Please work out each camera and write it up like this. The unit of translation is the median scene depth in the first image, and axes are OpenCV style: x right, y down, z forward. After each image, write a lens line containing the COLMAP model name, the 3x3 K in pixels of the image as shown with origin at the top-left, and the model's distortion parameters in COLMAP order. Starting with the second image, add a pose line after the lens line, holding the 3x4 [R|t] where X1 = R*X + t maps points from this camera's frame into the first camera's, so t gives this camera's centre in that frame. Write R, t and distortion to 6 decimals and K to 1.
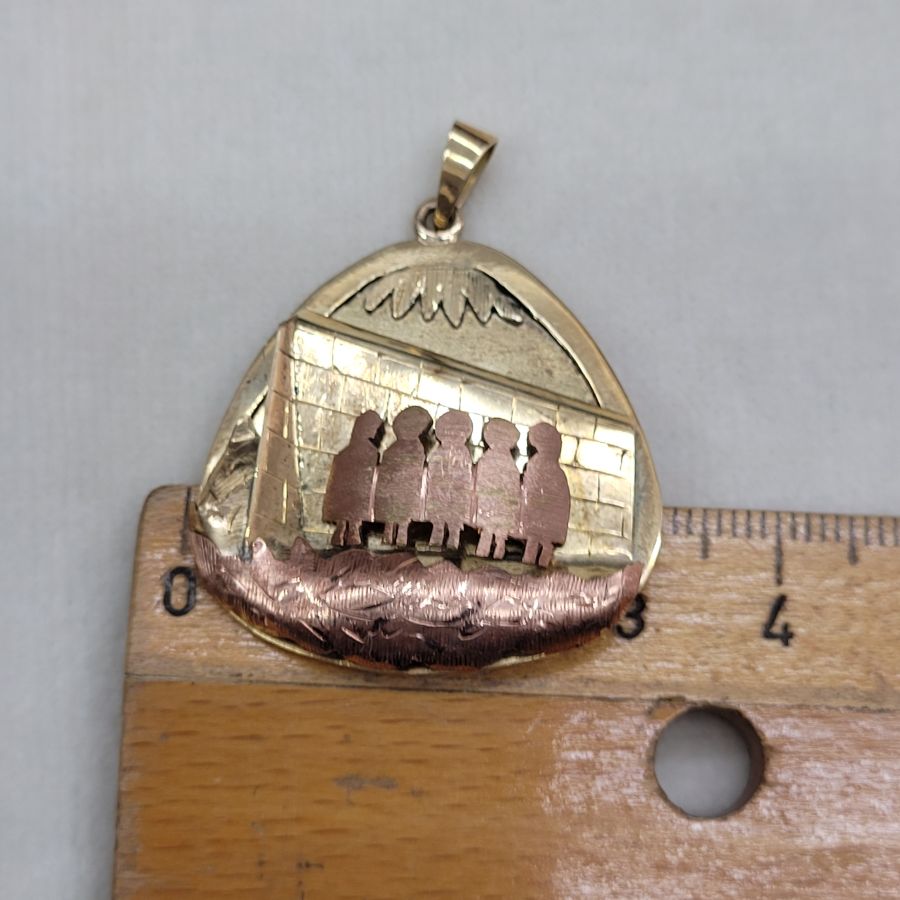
lens RADIAL K [[1866.7, 0, 486.9], [0, 1866.7, 450.5], [0, 0, 1]] dist [-0.008486, -0.064472]
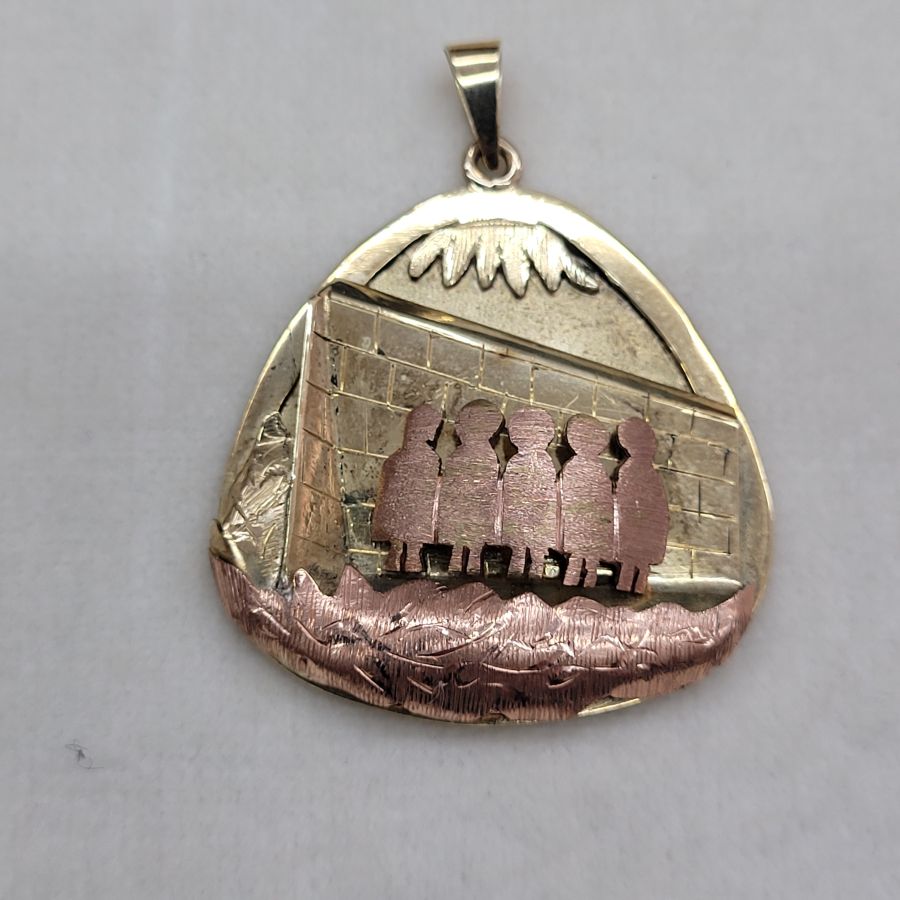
lens RADIAL K [[1866.7, 0, 486.9], [0, 1866.7, 450.5], [0, 0, 1]] dist [-0.008486, -0.064472]
pose [[0.996945, -0.014518, 0.076747, -0.097958], [0.006486, 0.994568, 0.103885, -0.086185], [-0.077838, -0.103070, 0.991624, 0.170751]]
